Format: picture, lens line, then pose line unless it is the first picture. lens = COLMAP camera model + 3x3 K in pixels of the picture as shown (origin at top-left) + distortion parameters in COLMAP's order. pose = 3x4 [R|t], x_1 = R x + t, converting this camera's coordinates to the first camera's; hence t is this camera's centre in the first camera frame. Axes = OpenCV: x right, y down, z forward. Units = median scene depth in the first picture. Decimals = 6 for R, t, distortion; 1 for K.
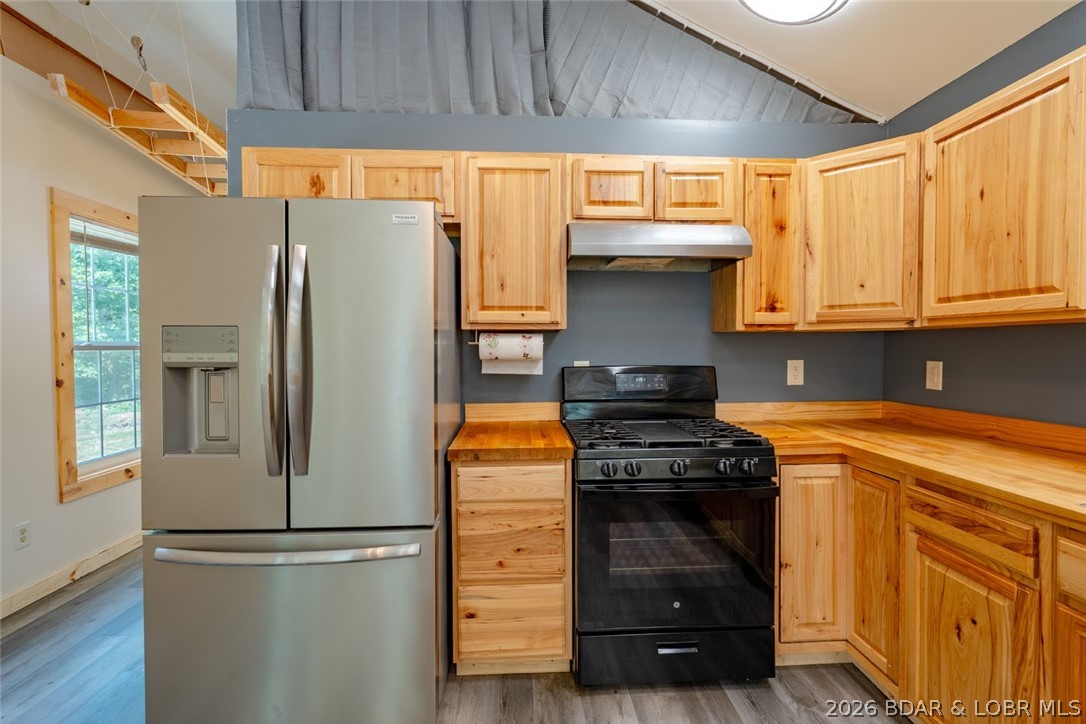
lens RADIAL K [[498.7, 0, 546.4], [0, 498.7, 359.4], [0, 0, 1]] dist [-0.001830, -0.000188]
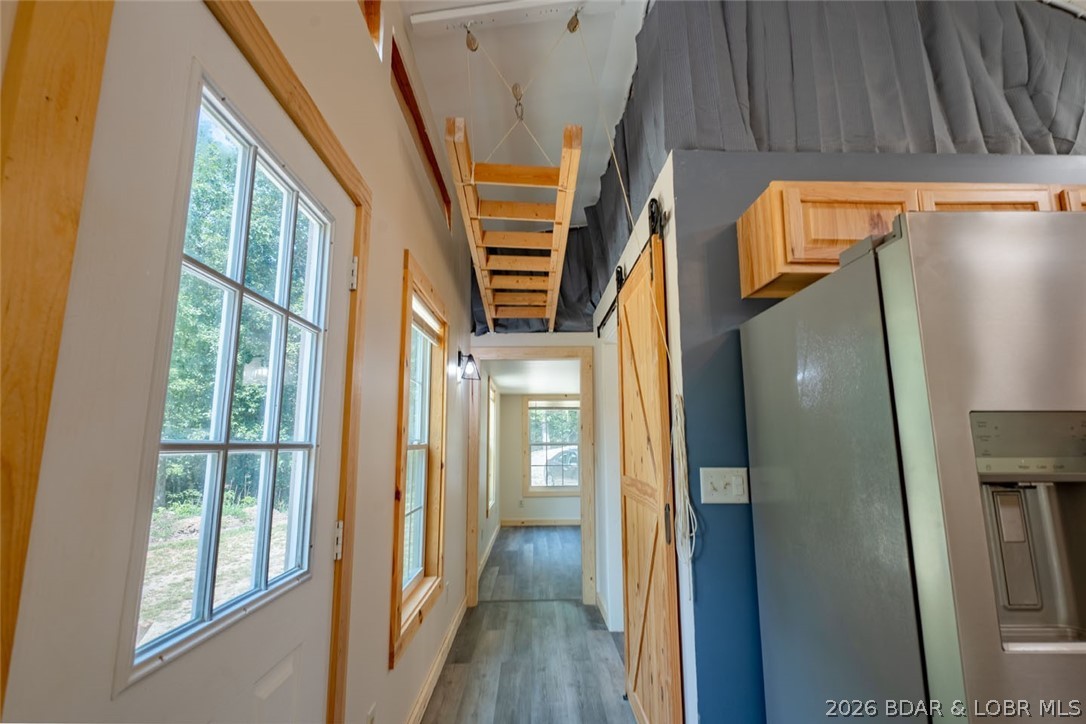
lens RADIAL K [[502.9, 0, 542.3], [0, 502.9, 358.3], [0, 0, 1]] dist [-0.001959, 0.000478]
pose [[0.999575, -0.007906, -0.028076, -0.915034], [0.002399, 0.981586, -0.191006, -0.011714], [0.029069, 0.190857, 0.981187, 0.274577]]
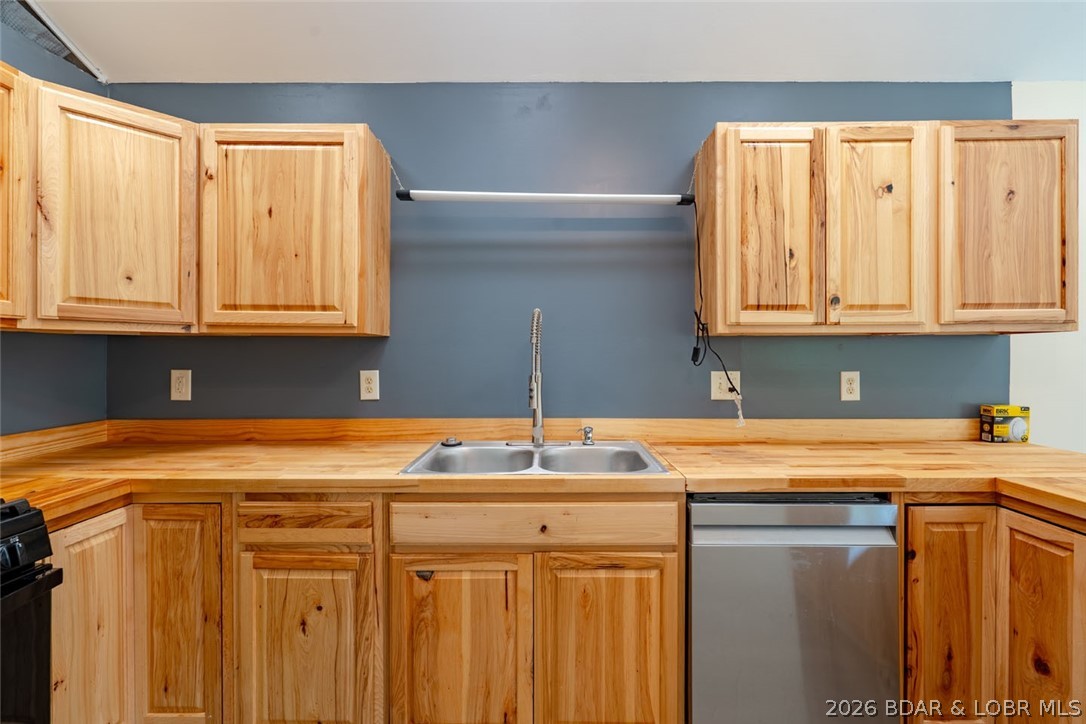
lens RADIAL K [[502.9, 0, 542.3], [0, 502.9, 358.3], [0, 0, 1]] dist [-0.001959, 0.000478]
pose [[0.057089, -0.002087, 0.998367, -0.130913], [0.020686, 0.999786, 0.000907, -0.005301], [-0.998155, 0.020601, 0.057120, 0.281196]]
